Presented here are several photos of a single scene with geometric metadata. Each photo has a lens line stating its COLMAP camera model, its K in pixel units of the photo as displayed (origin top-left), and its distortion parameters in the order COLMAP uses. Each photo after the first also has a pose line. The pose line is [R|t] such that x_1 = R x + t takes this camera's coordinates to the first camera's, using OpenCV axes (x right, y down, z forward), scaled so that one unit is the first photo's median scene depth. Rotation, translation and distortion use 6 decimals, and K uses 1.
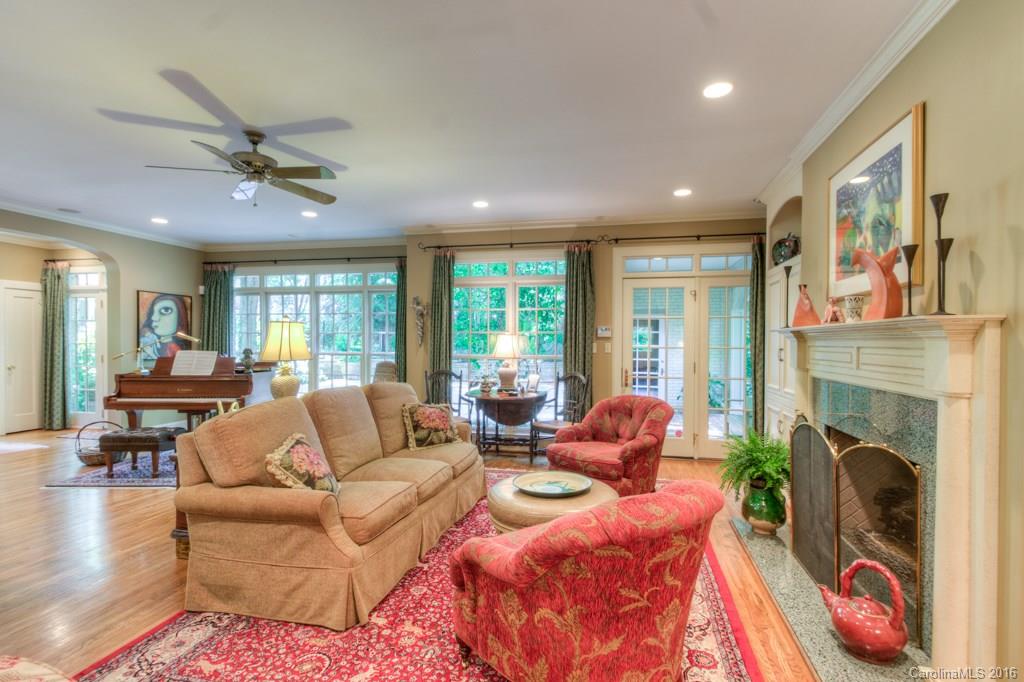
lens RADIAL K [[469.8, 0, 518.8], [0, 469.8, 347.4], [0, 0, 1]] dist [0.028385, -0.012663]
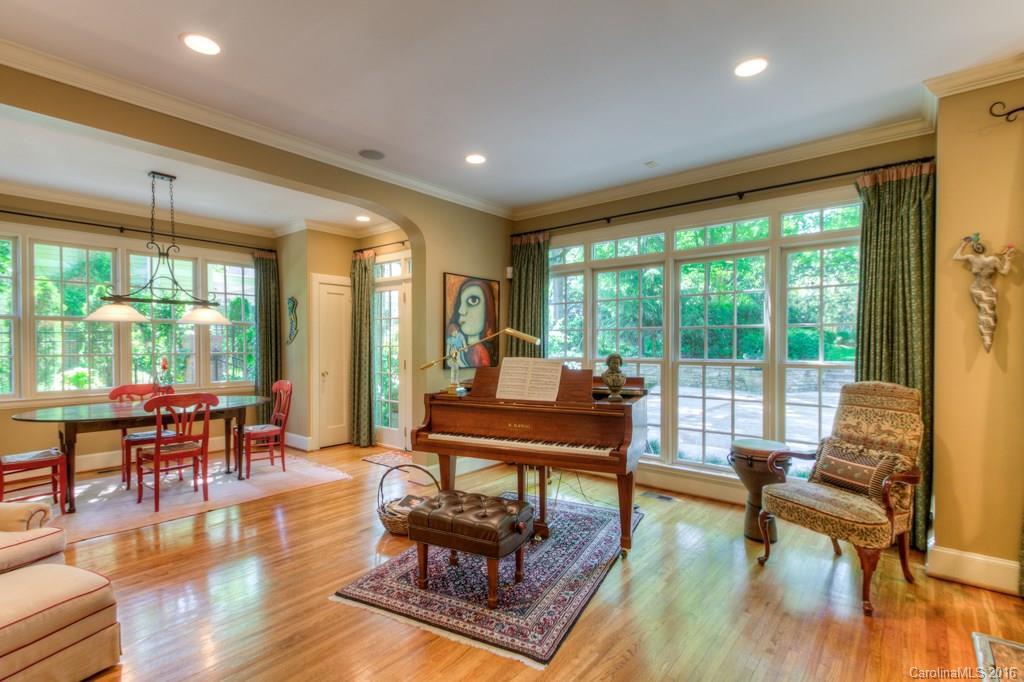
lens RADIAL K [[469.8, 0, 518.8], [0, 469.8, 347.4], [0, 0, 1]] dist [0.028385, -0.012663]
pose [[0.892457, -0.000830, -0.451132, -0.338836], [-0.000765, 0.999994, -0.003355, -0.003195], [0.451132, 0.003340, 0.892451, 0.371319]]
